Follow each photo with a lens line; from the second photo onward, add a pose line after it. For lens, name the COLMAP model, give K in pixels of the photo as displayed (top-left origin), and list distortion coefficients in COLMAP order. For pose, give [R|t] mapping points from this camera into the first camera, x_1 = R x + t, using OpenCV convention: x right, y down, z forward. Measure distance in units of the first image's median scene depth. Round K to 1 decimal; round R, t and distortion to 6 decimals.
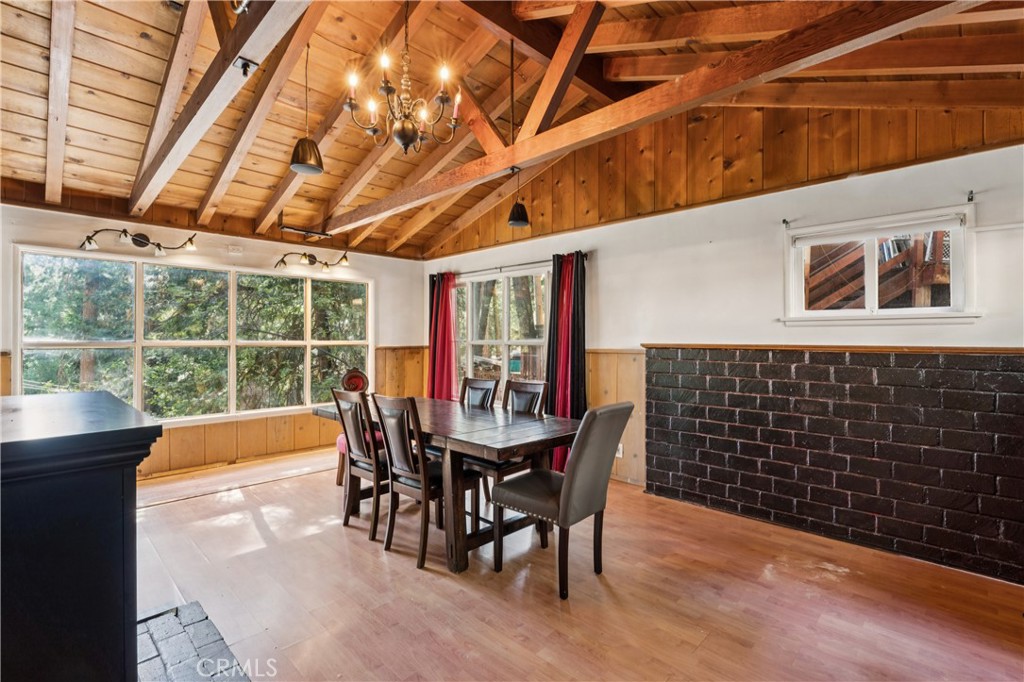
lens RADIAL K [[466.6, 0, 517.6], [0, 466.6, 338.5], [0, 0, 1]] dist [0.001189, 0.000175]
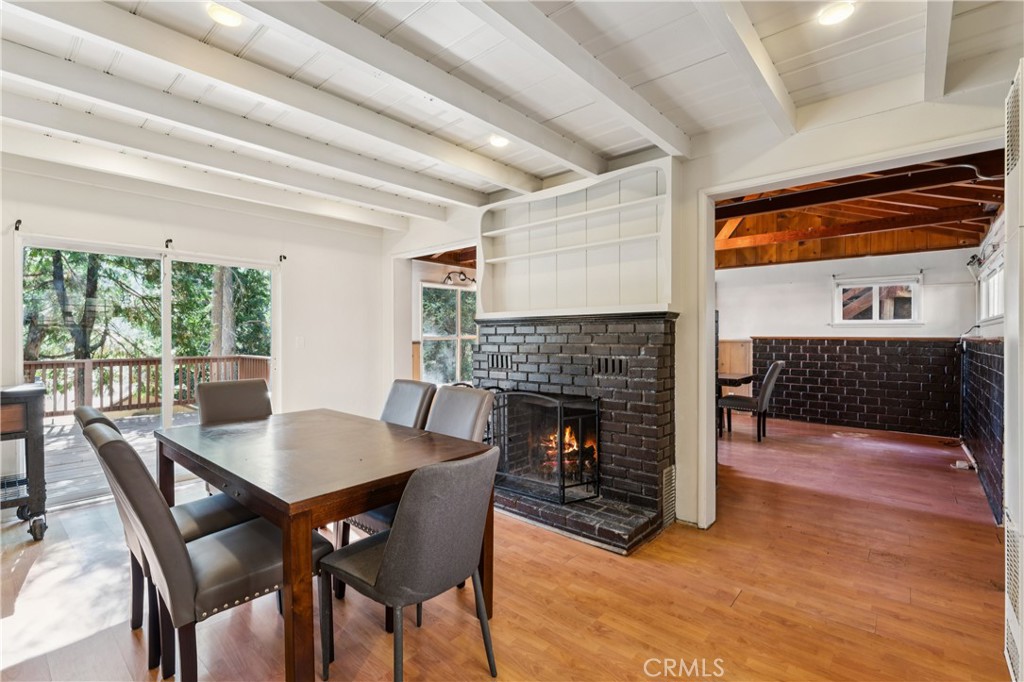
lens RADIAL K [[466.6, 0, 512.5], [0, 466.6, 343.7], [0, 0, 1]] dist [0.001189, 0.000175]
pose [[0.998432, -0.001050, 0.055970, -0.913159], [0.000014, 0.999829, 0.018519, 0.005352], [-0.055980, -0.018489, 0.998261, -0.928721]]
